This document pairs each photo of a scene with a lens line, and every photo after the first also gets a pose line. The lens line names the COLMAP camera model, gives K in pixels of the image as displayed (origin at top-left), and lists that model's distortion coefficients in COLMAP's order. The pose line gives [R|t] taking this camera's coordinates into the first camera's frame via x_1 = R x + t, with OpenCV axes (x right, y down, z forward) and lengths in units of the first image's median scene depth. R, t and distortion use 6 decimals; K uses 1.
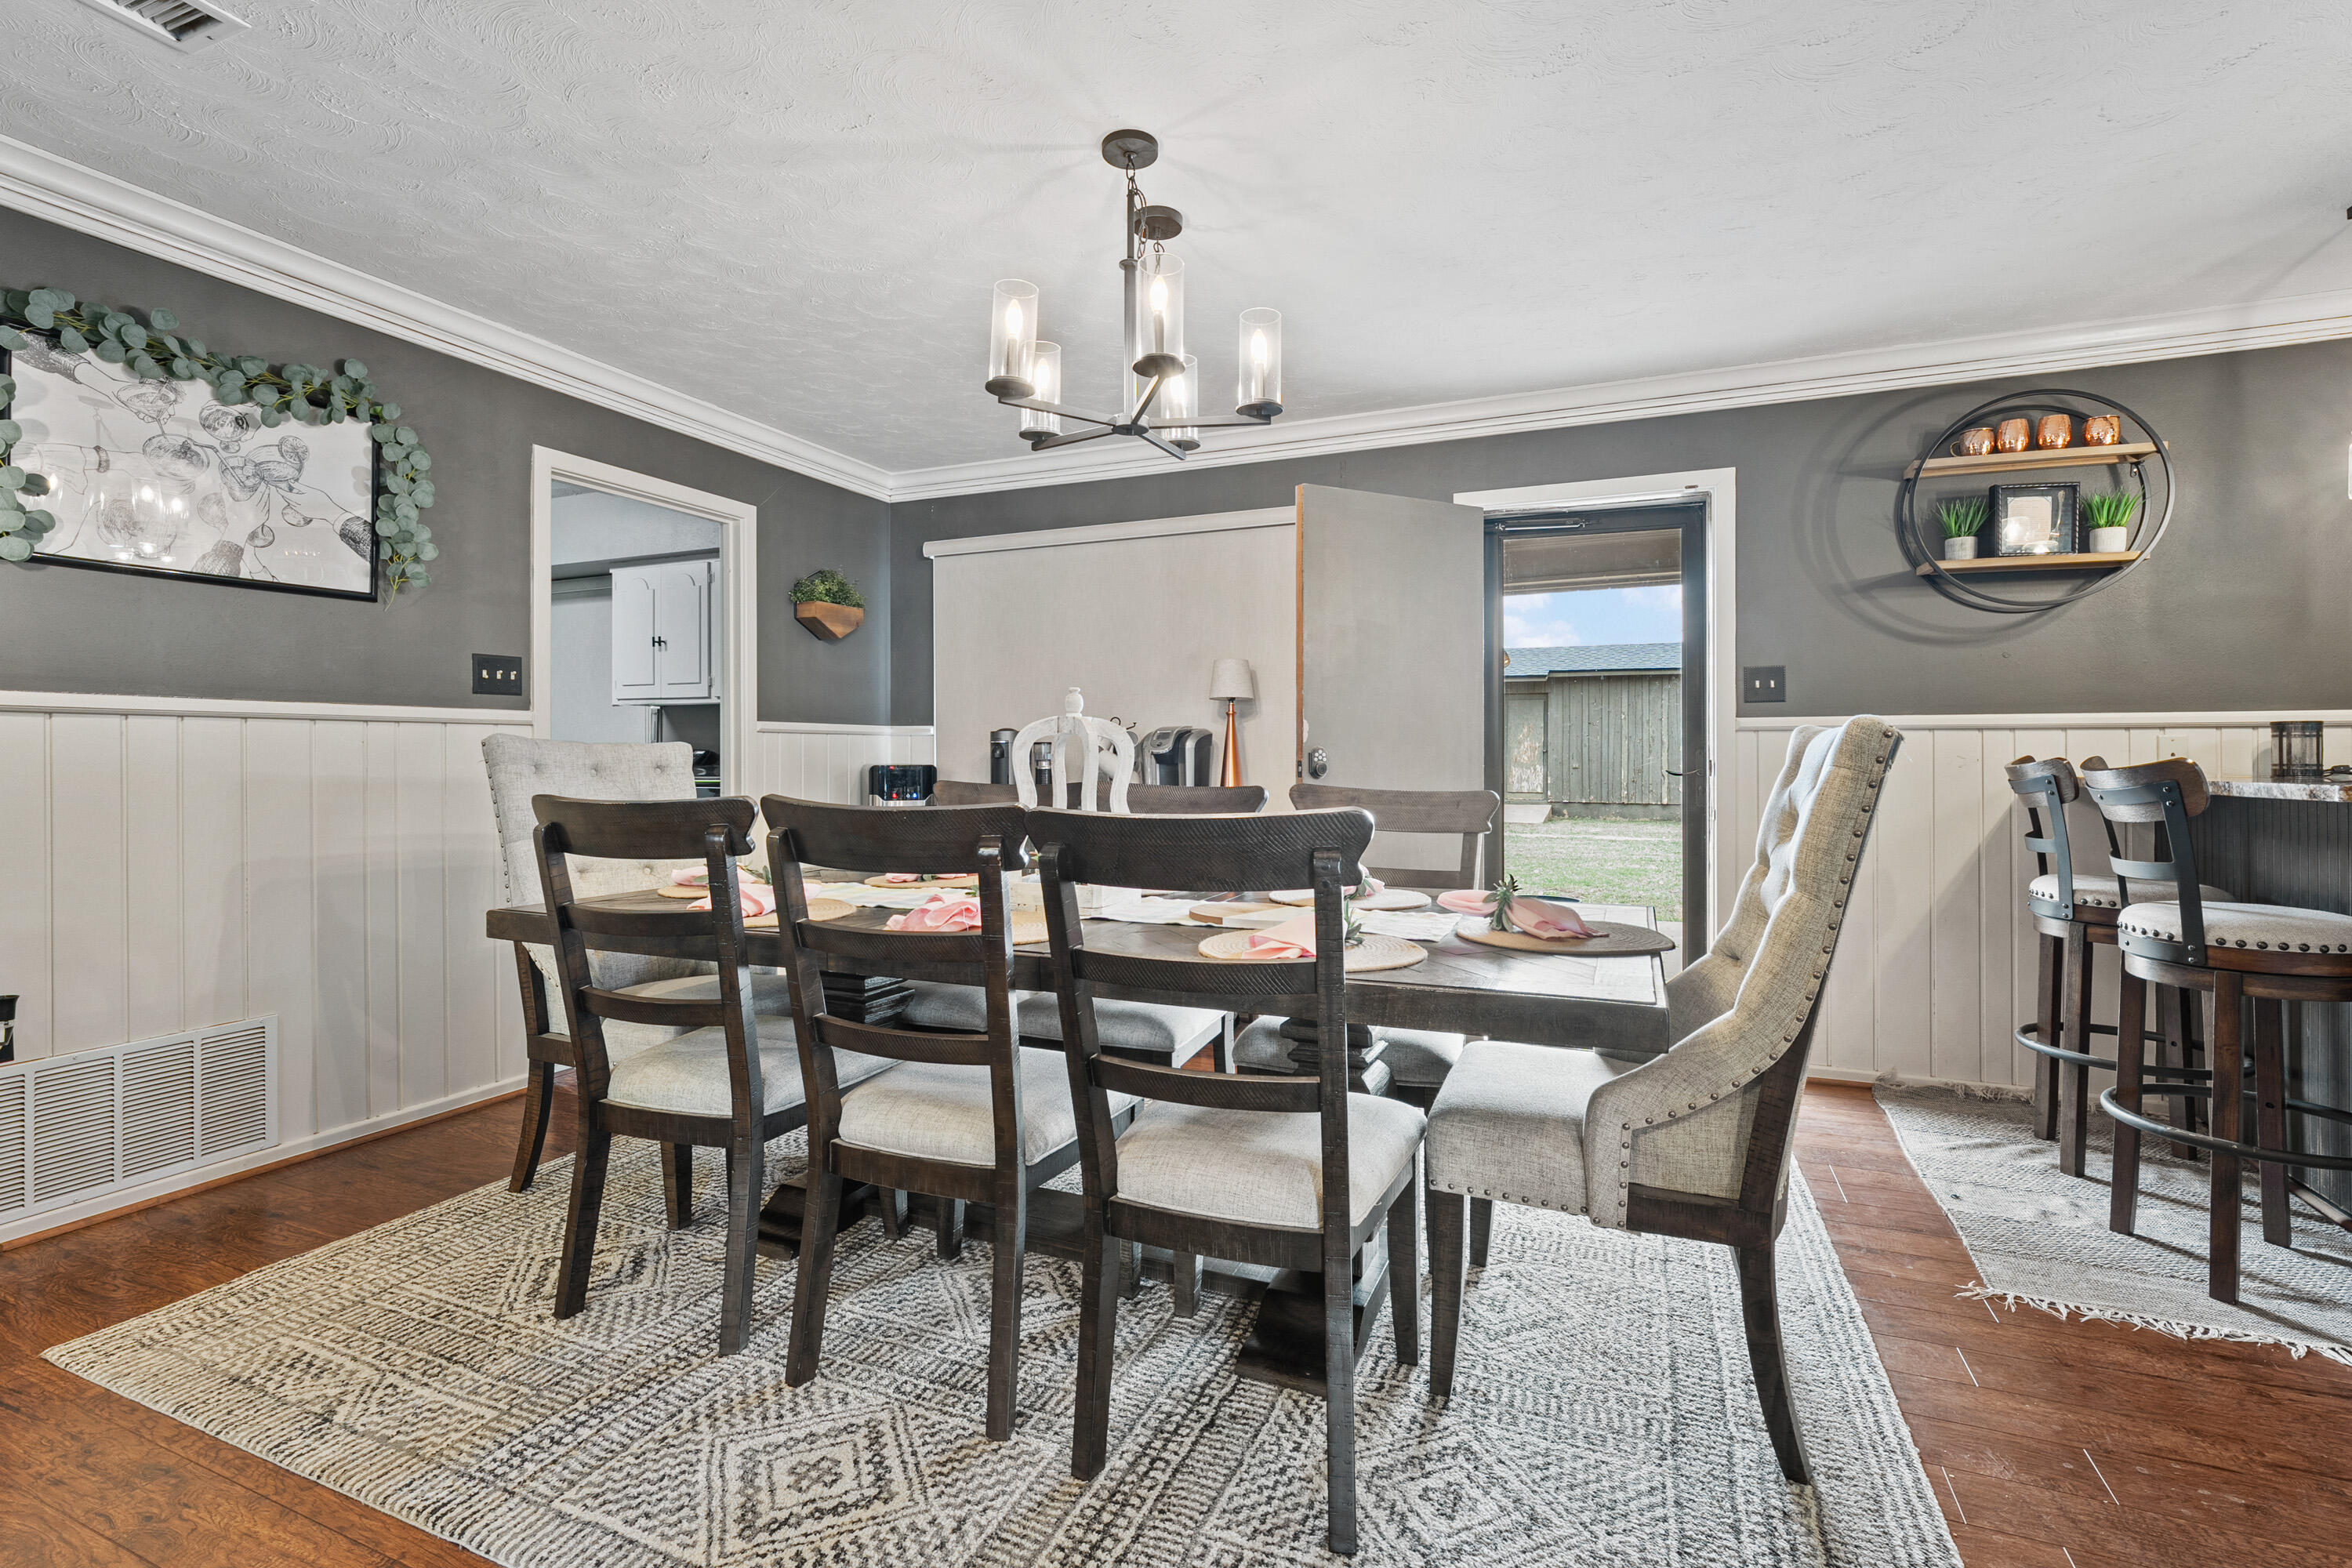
lens RADIAL K [[1066.3, 0, 1178.9], [0, 1066.3, 746.7], [0, 0, 1]] dist [-0.000331, 0.000106]
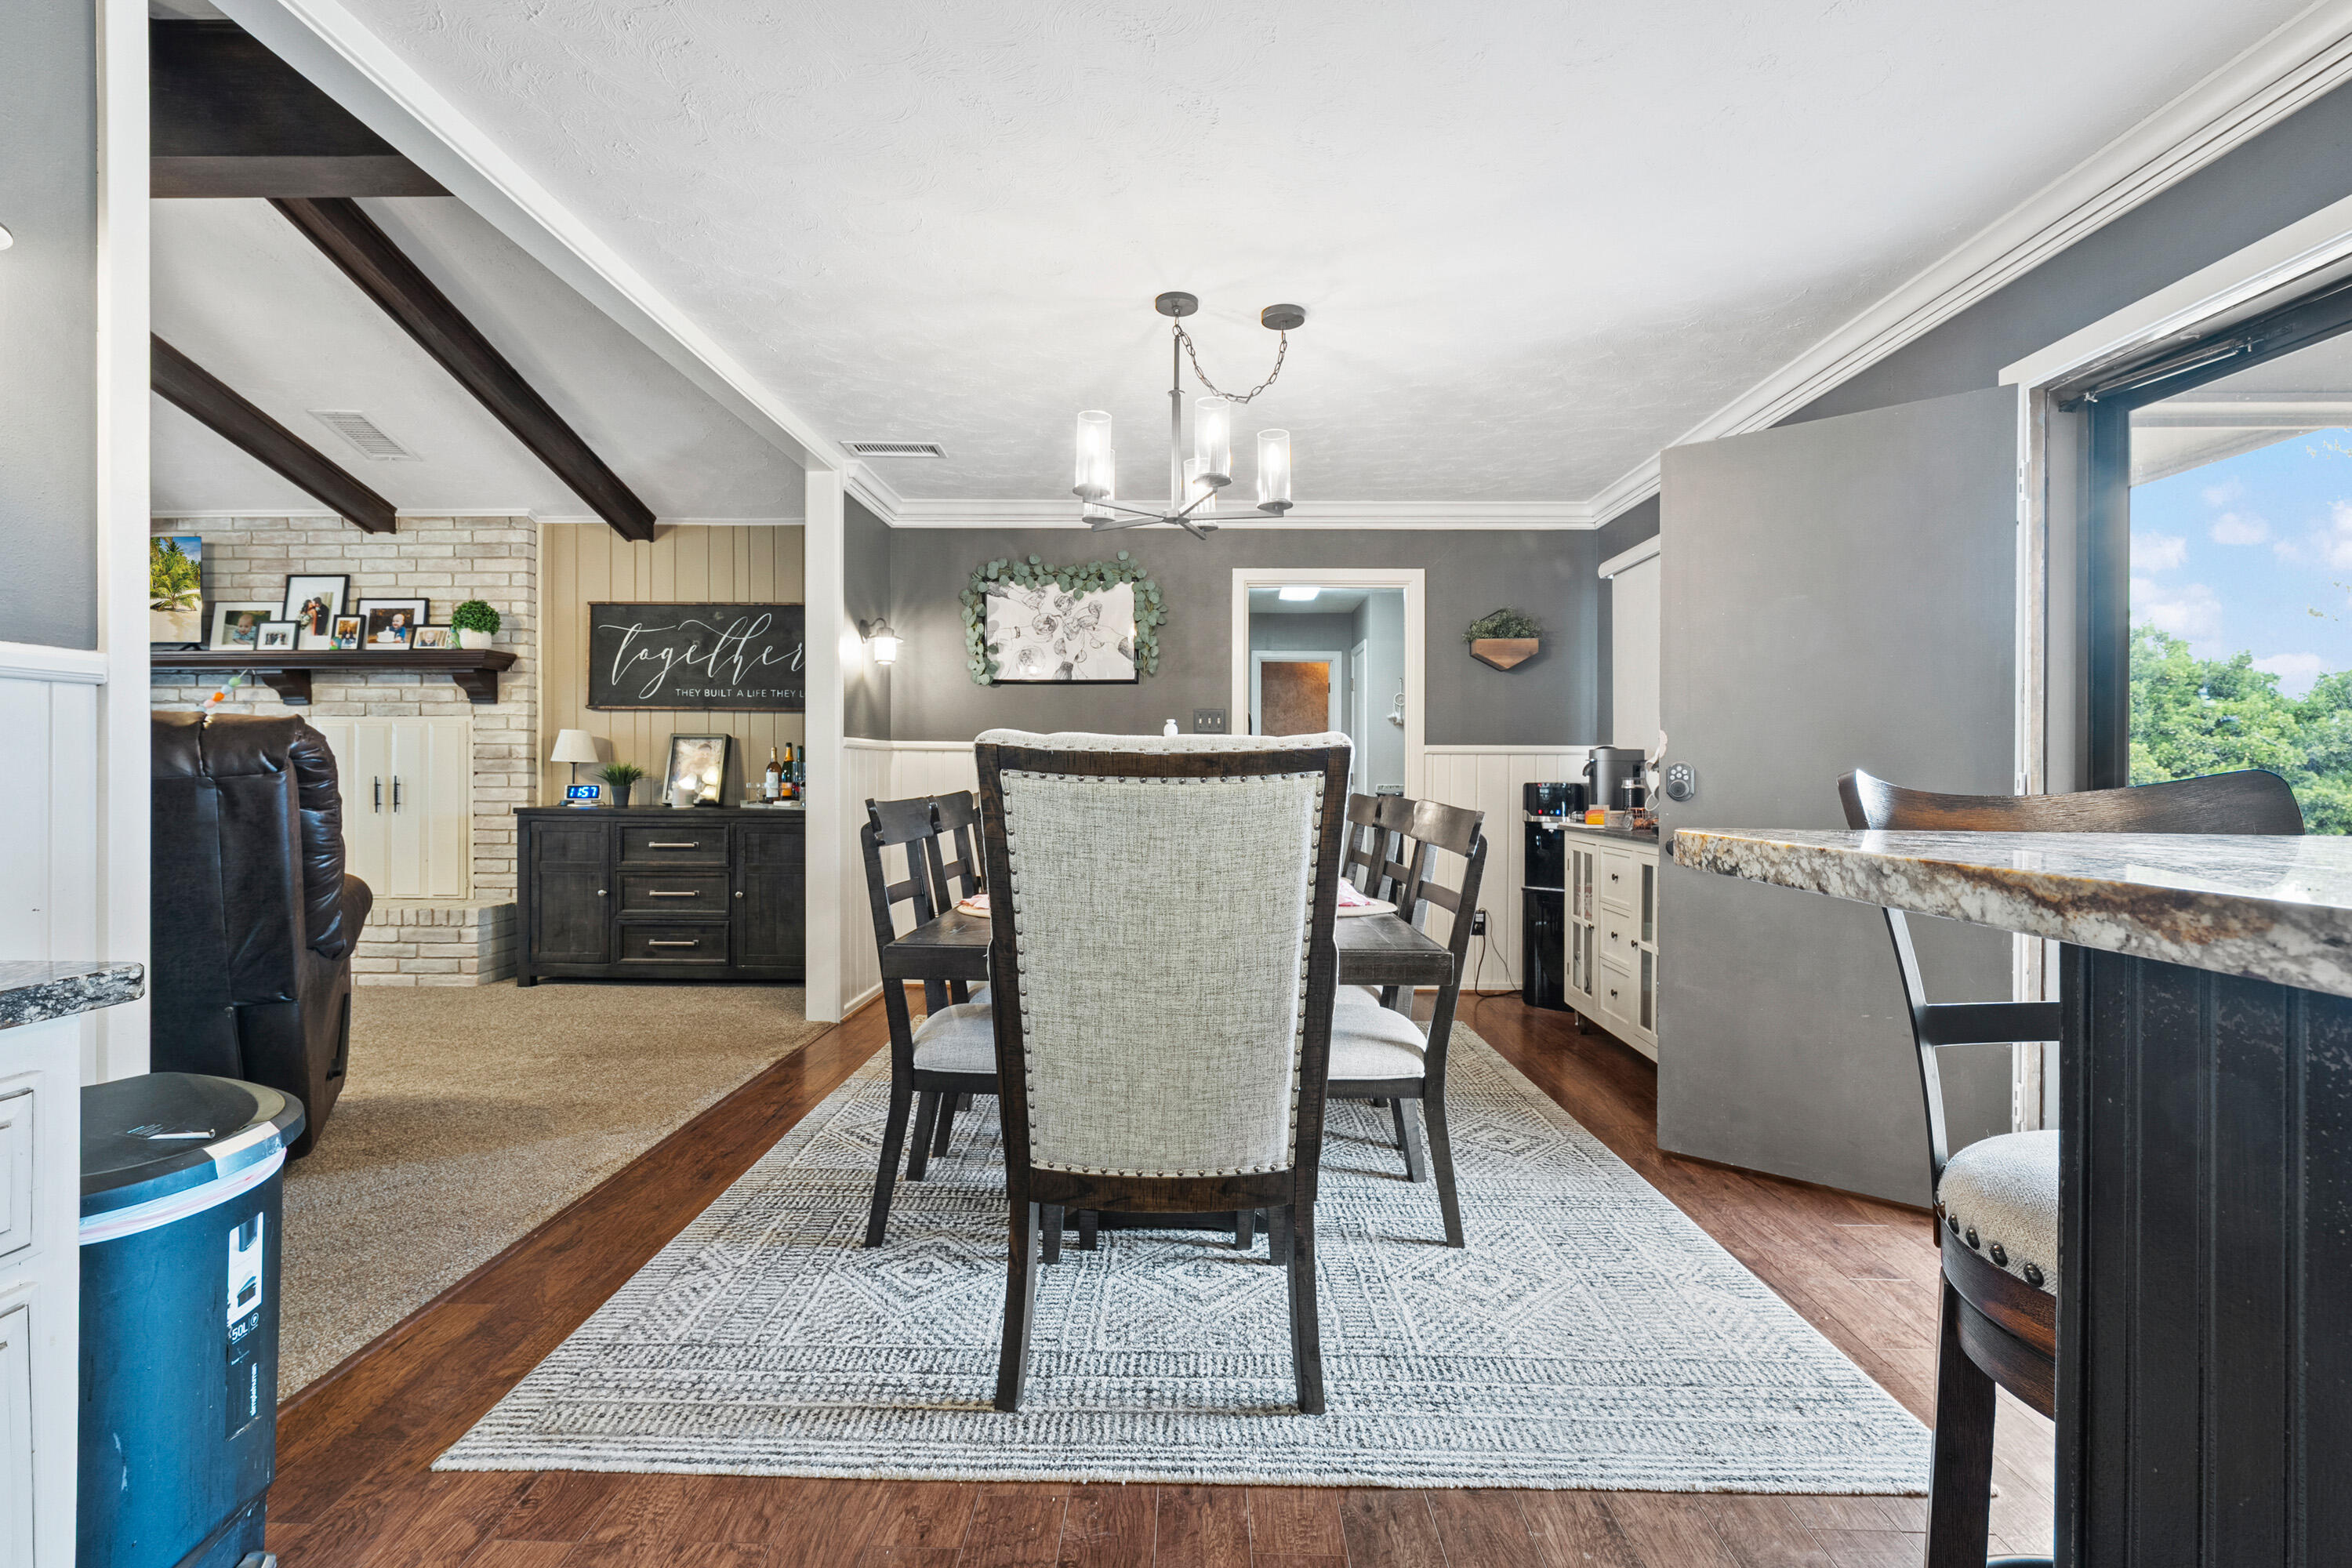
lens RADIAL K [[1066.2, 0, 1176.0], [0, 1066.2, 784.0], [0, 0, 1]] dist [-0.001640, 0.000109]
pose [[0.385993, 0.010807, -0.922438, 0.905955], [0.000672, 0.999928, 0.011996, 0.007656], [0.922502, -0.005251, 0.385958, 0.392673]]
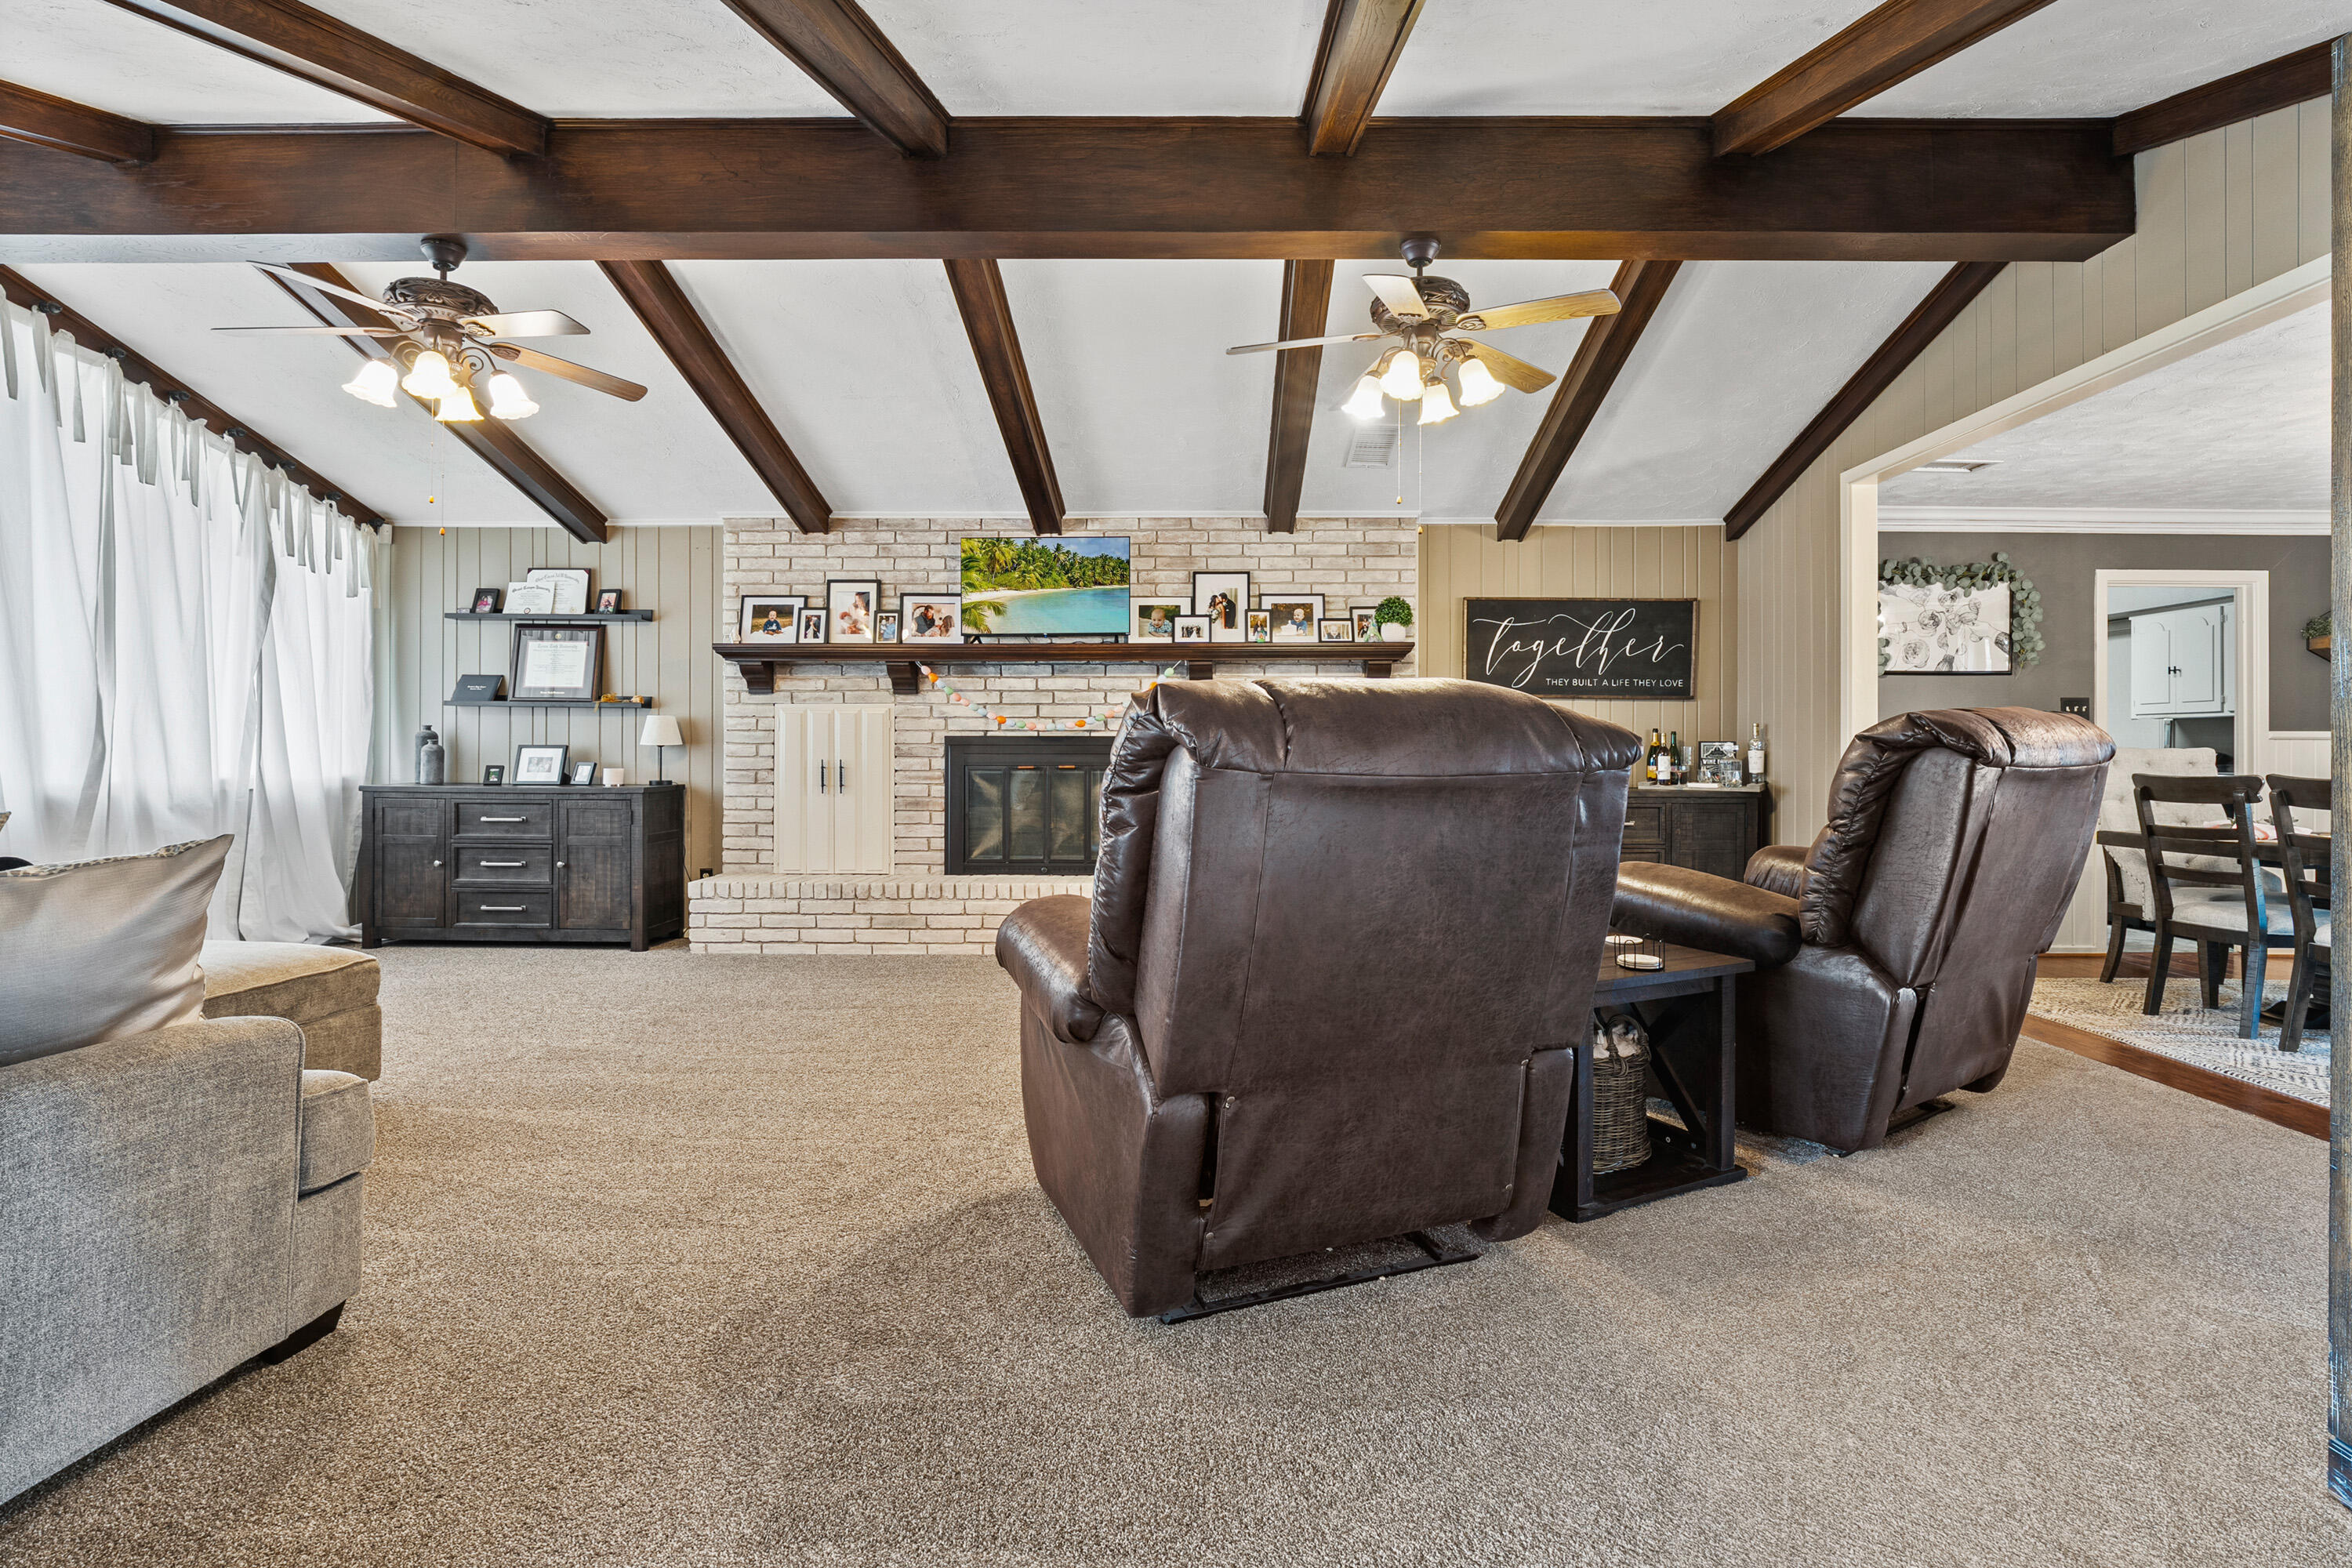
lens RADIAL K [[1099.8, 0, 1200.1], [0, 1099.8, 750.2], [0, 0, 1]] dist [-0.011678, 0.000190]
pose [[0.400047, -0.001595, -0.916493, 0.467861], [0.001702, 0.999998, -0.000997, -0.001619], [0.916493, -0.001161, 0.400049, -1.138677]]
